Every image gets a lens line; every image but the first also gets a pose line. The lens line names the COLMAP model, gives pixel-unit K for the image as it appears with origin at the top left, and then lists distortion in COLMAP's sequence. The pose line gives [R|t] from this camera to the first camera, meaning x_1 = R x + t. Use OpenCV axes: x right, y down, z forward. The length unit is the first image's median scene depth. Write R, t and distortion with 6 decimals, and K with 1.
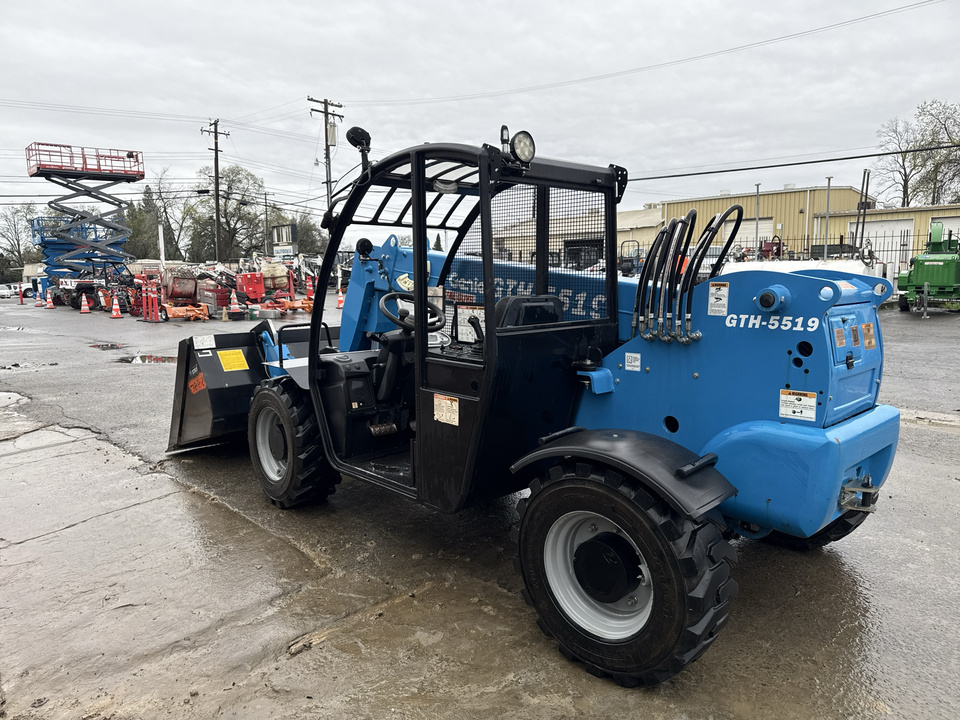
lens RADIAL K [[697.5, 0, 480.6], [0, 697.5, 364.5], [0, 0, 1]] dist [0.037949, -0.043404]
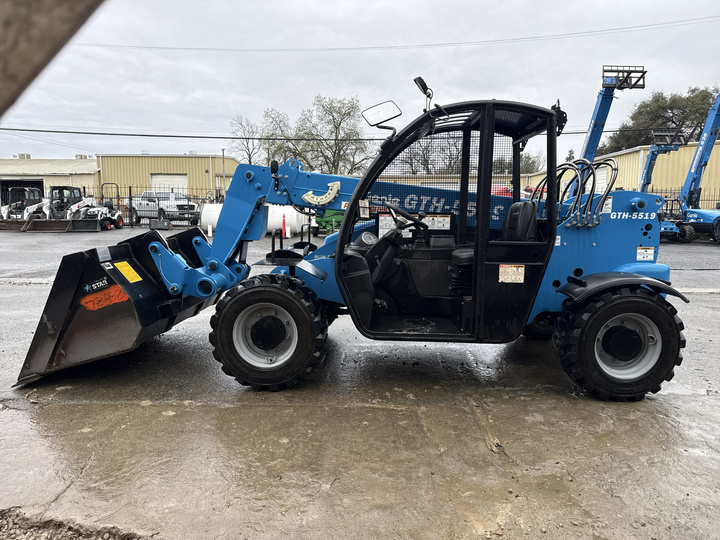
lens RADIAL K [[523.1, 0, 357.2], [0, 523.1, 273.3], [0, 0, 1]] dist [0.037949, -0.043404]
pose [[0.691934, -0.064652, 0.719060, -0.464664], [0.081149, 0.996635, 0.011522, 0.009522], [-0.717385, 0.050378, 0.694853, 0.180313]]
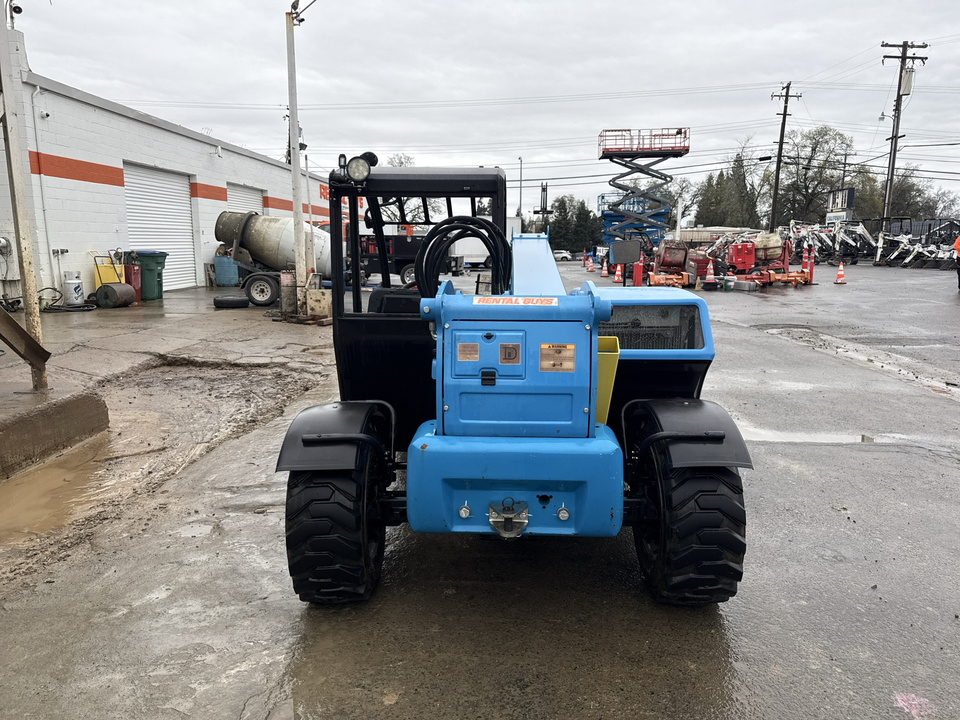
lens RADIAL K [[697.5, 0, 477.3], [0, 697.5, 359.6], [0, 0, 1]] dist [0.037949, -0.043404]
pose [[0.682229, 0.136307, -0.718321, 0.119433], [-0.105900, 0.990530, 0.087381, -0.011174], [0.723429, 0.016457, 0.690203, 0.031405]]
